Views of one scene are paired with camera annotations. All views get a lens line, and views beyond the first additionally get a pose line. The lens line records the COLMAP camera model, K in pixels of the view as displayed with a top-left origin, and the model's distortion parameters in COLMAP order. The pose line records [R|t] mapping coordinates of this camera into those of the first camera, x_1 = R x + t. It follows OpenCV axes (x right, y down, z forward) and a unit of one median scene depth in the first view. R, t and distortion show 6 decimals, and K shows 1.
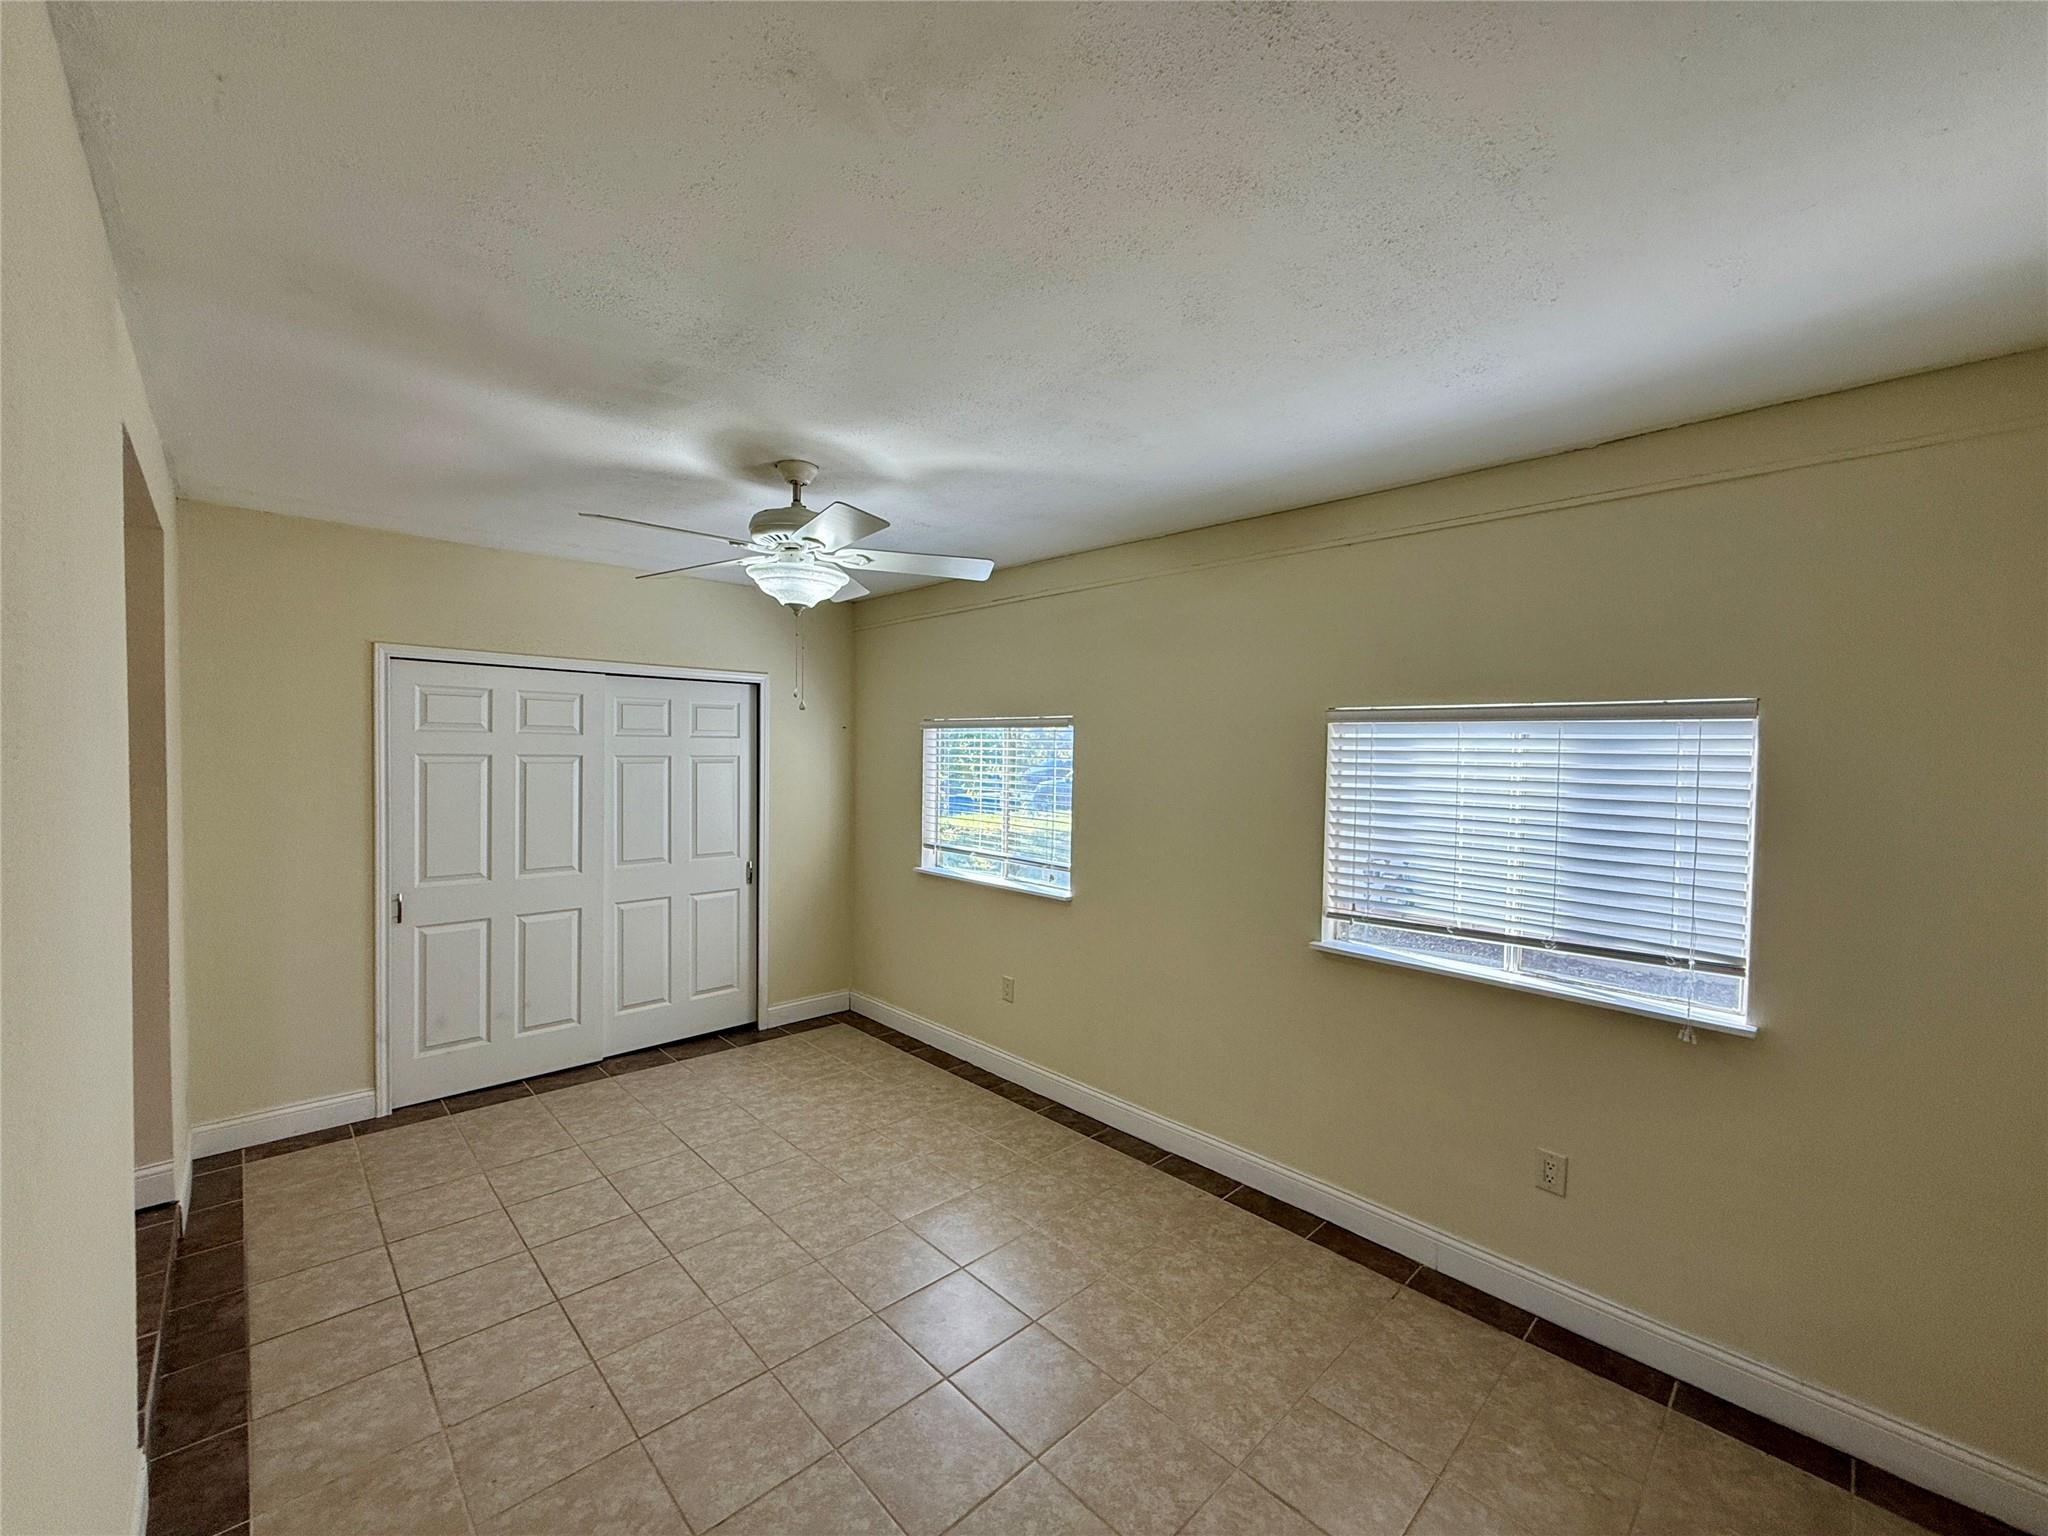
lens RADIAL K [[816.1, 0, 1018.1], [0, 816.1, 768.6], [0, 0, 1]] dist [0.000192, -0.000006]
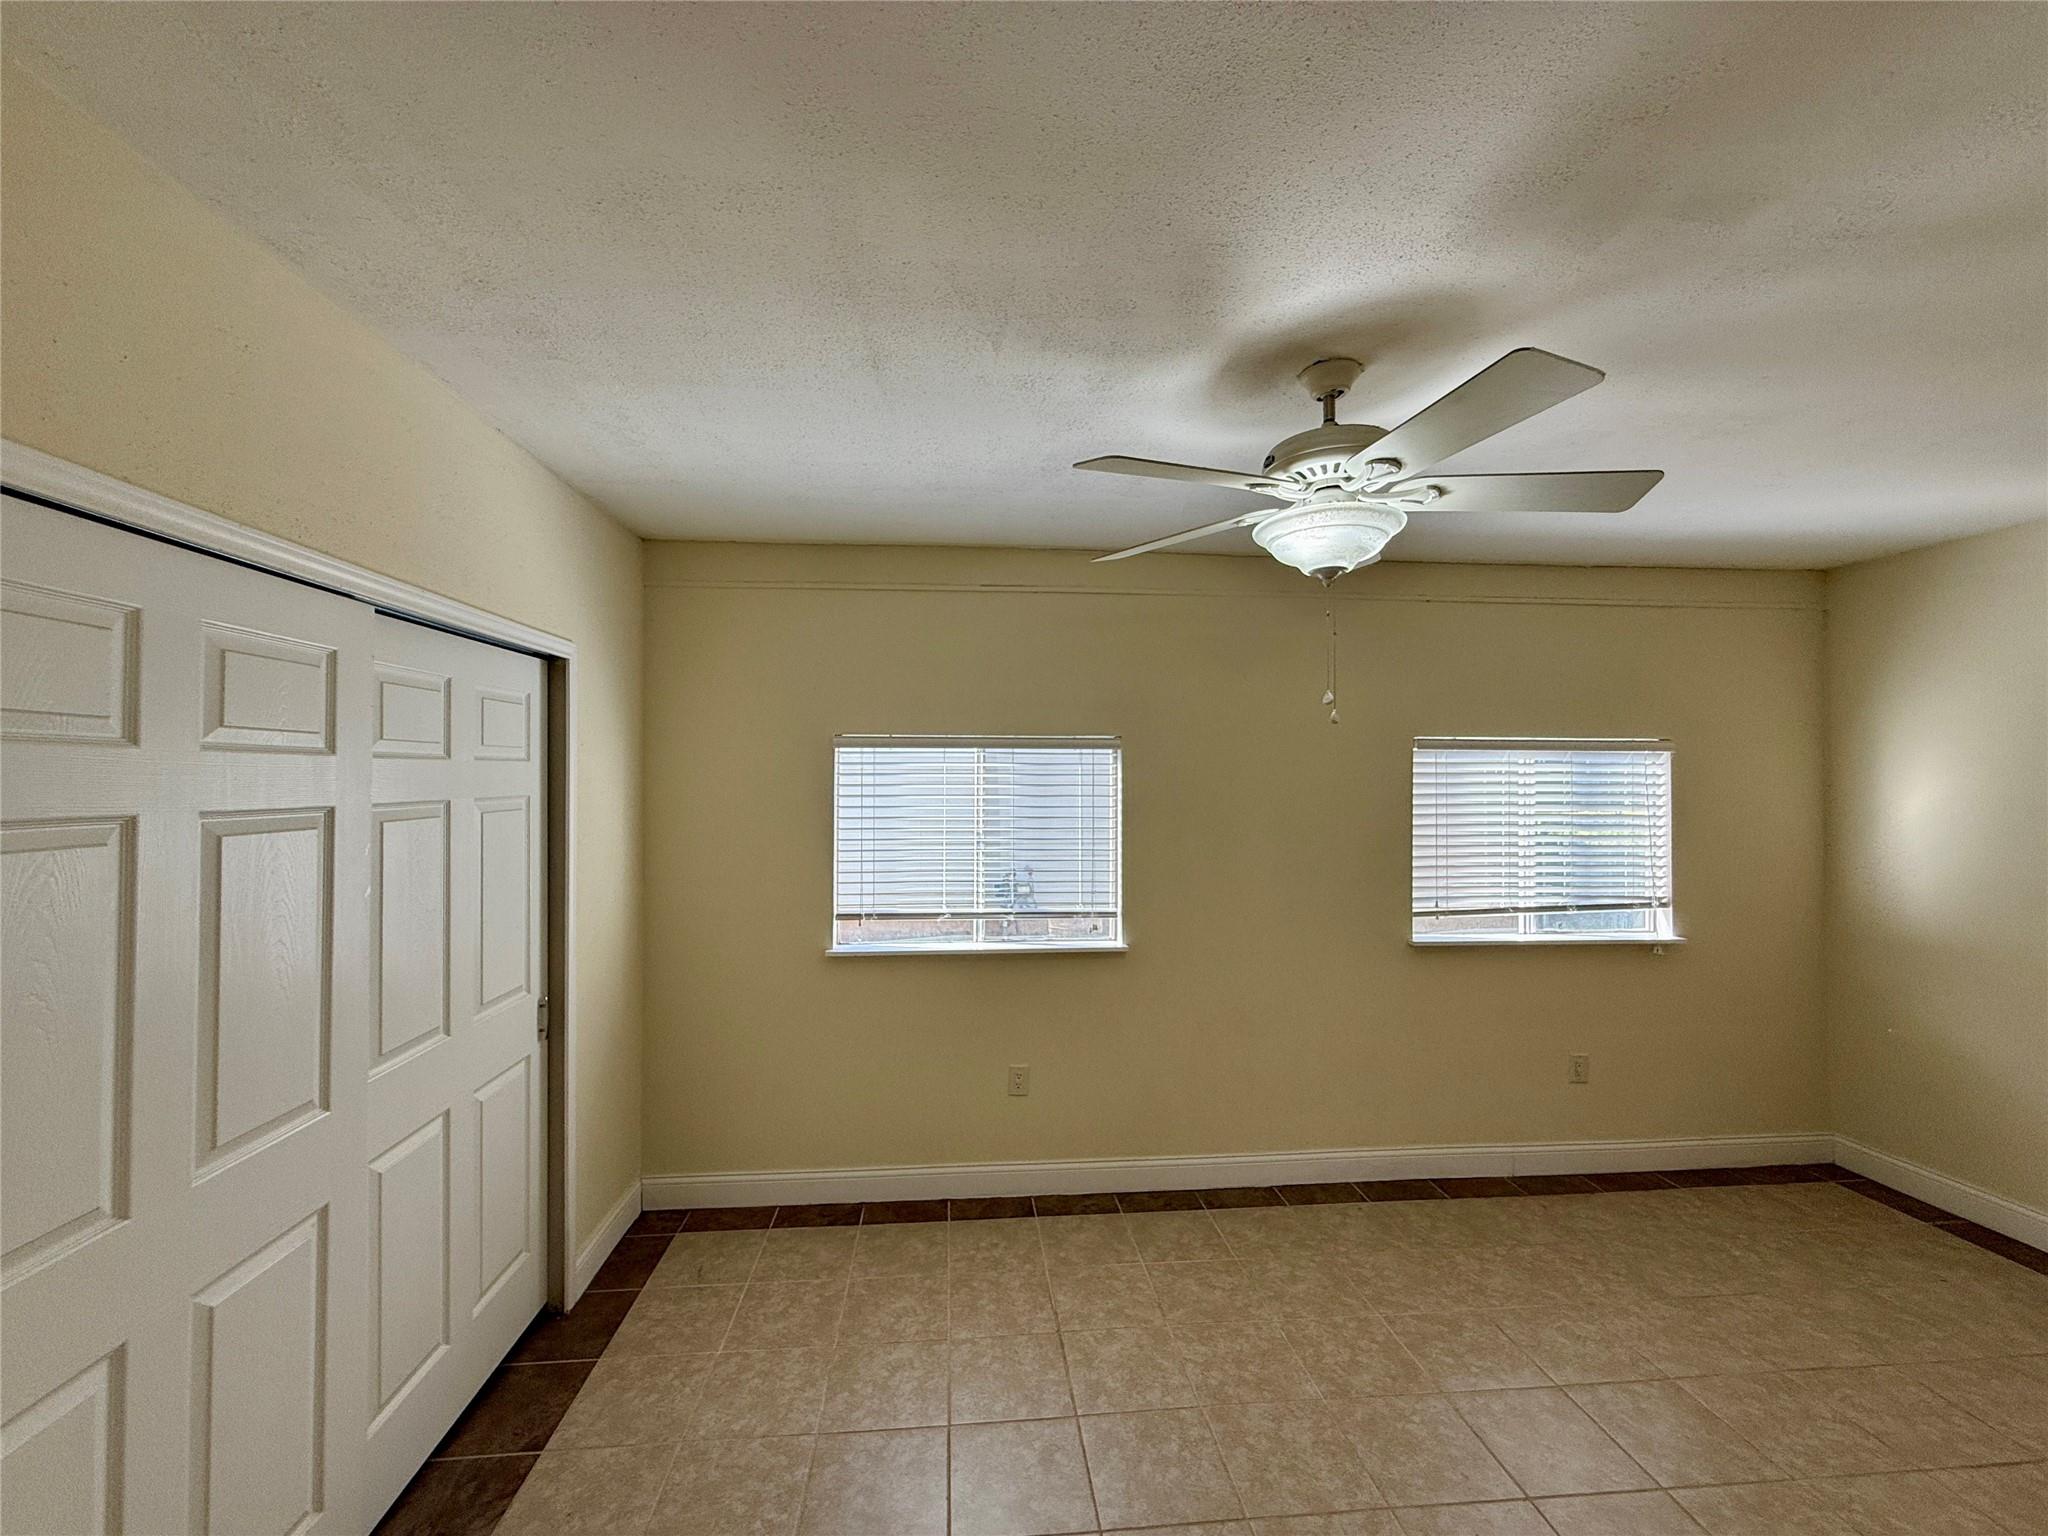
lens RADIAL K [[816.1, 0, 1018.1], [0, 816.1, 768.6], [0, 0, 1]] dist [0.000192, -0.000006]
pose [[0.630674, -0.004812, 0.776033, -0.760944], [0.026994, 0.999512, -0.015741, -0.022053], [-0.775578, 0.030876, 0.630496, 0.605393]]
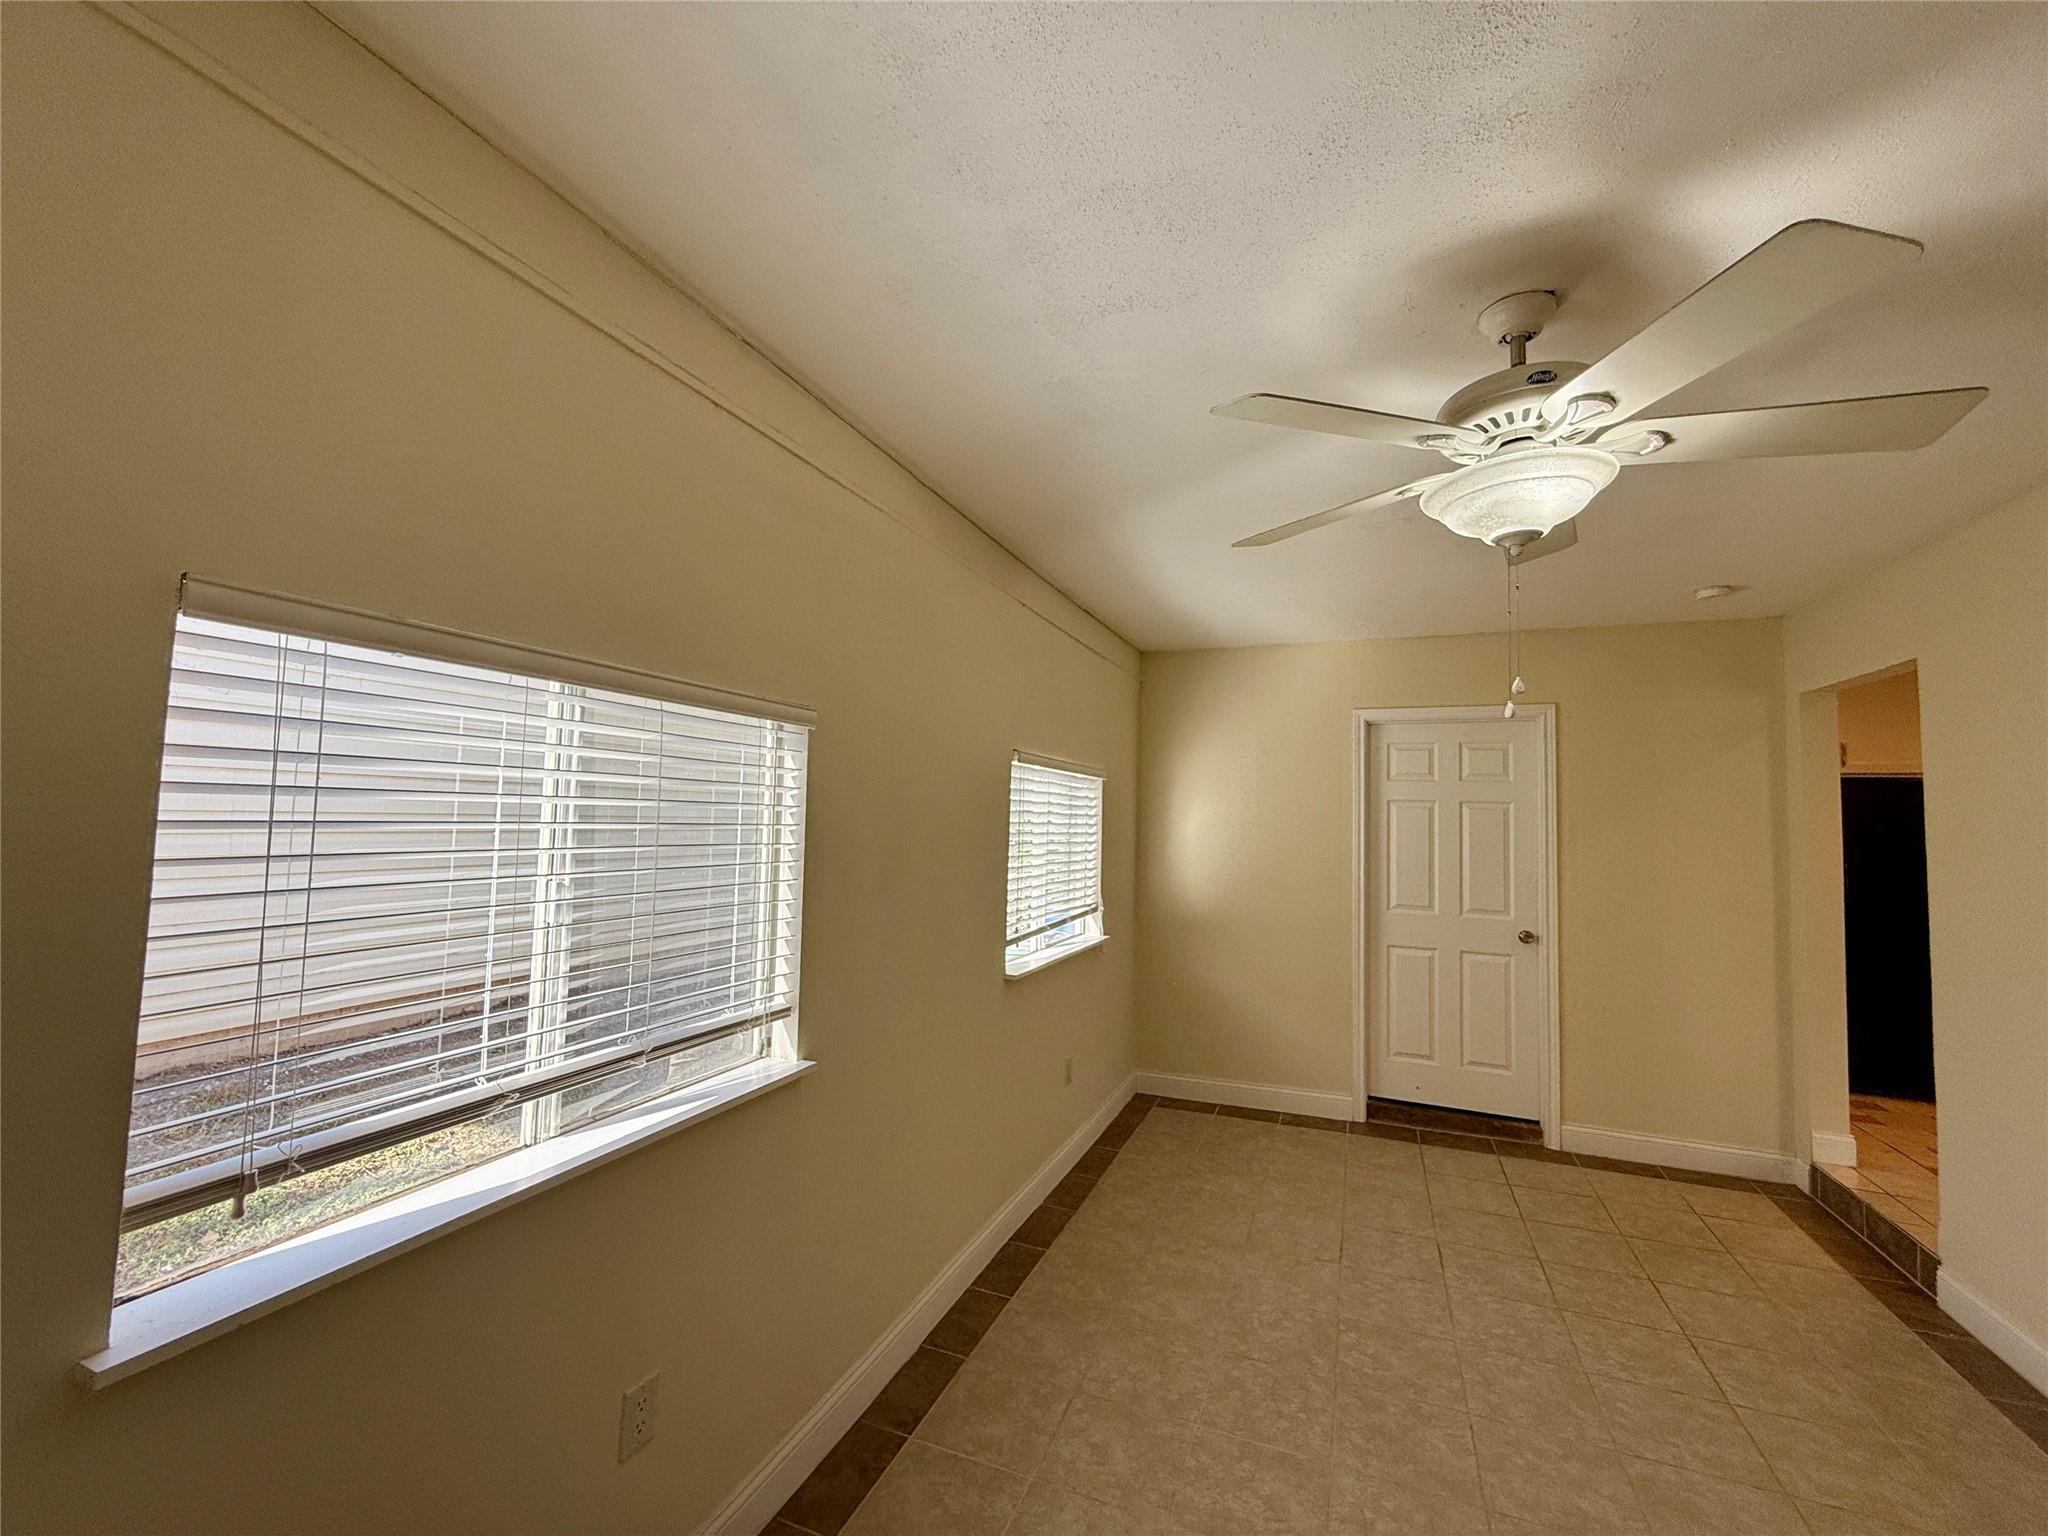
lens RADIAL K [[819.9, 0, 1020.3], [0, 819.9, 770.3], [0, 0, 1]] dist [-0.001051, -0.000576]
pose [[-0.398647, 0.027834, 0.916682, -0.516234], [-0.006508, 0.999428, -0.033177, -0.007750], [-0.917081, -0.019191, -0.398238, 1.217283]]
